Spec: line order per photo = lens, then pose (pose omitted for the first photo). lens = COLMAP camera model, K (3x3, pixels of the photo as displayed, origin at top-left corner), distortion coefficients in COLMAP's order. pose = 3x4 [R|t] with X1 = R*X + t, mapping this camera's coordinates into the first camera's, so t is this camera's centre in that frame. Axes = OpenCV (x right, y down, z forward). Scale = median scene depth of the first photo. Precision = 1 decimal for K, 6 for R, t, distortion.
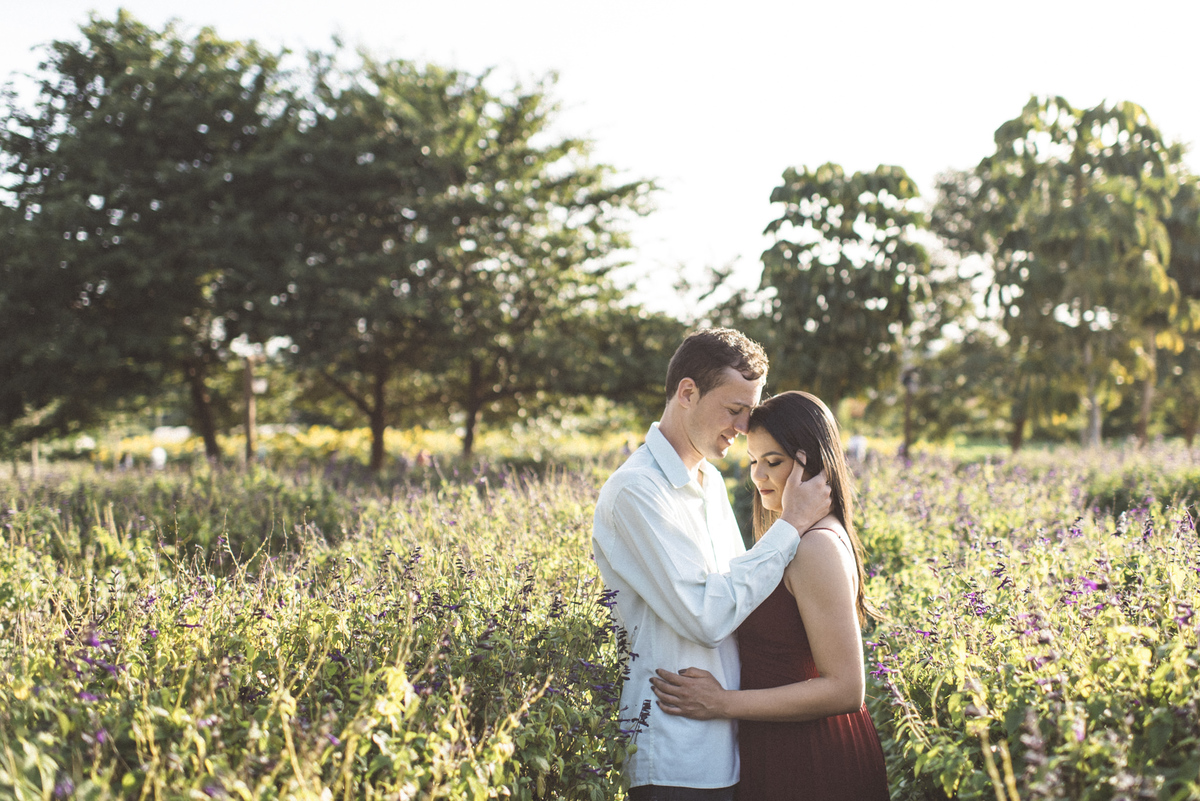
lens RADIAL K [[1273.3, 0, 600.0], [0, 1273.3, 400.5], [0, 0, 1]] dist [-0.070122, 0.044489]
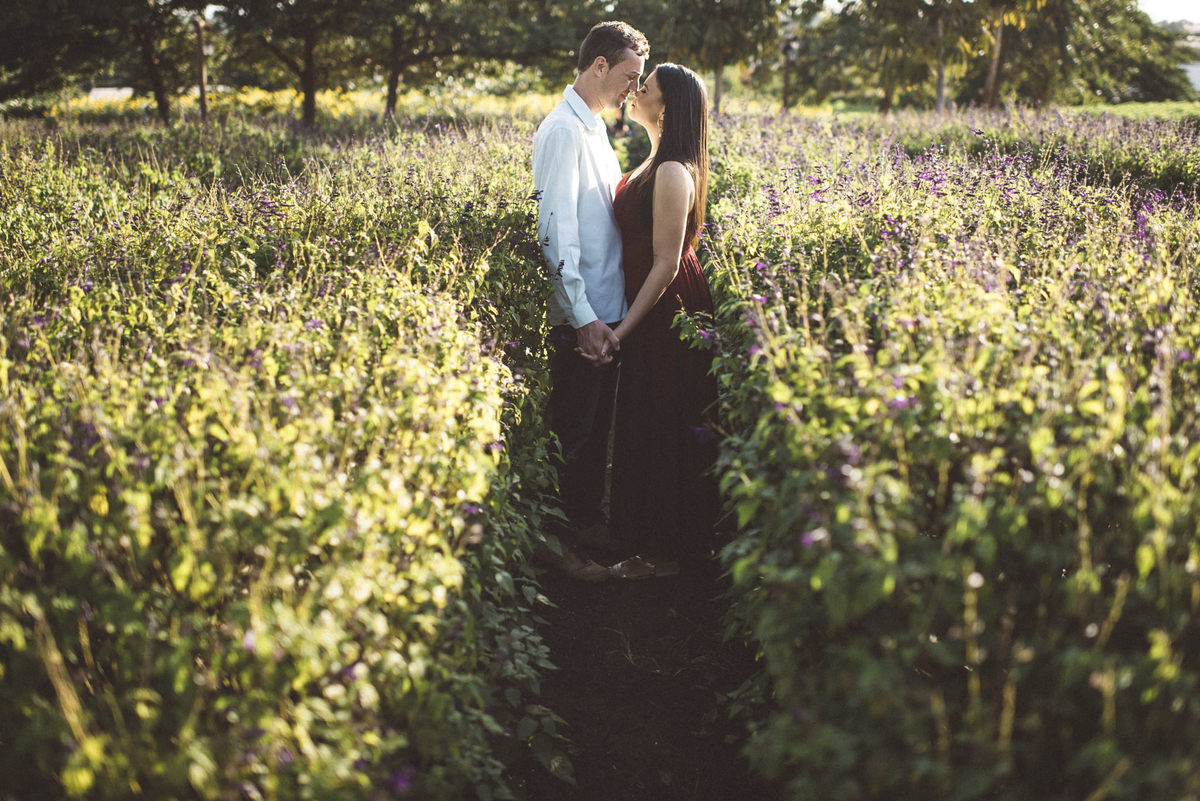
lens RADIAL K [[1273.3, 0, 600.0], [0, 1273.3, 400.5], [0, 0, 1]] dist [-0.070122, 0.044489]
pose [[0.996865, -0.007222, 0.078786, -0.010127], [-0.013383, 0.966080, 0.257896, -0.002371], [-0.077977, -0.258142, 0.962955, -0.153079]]
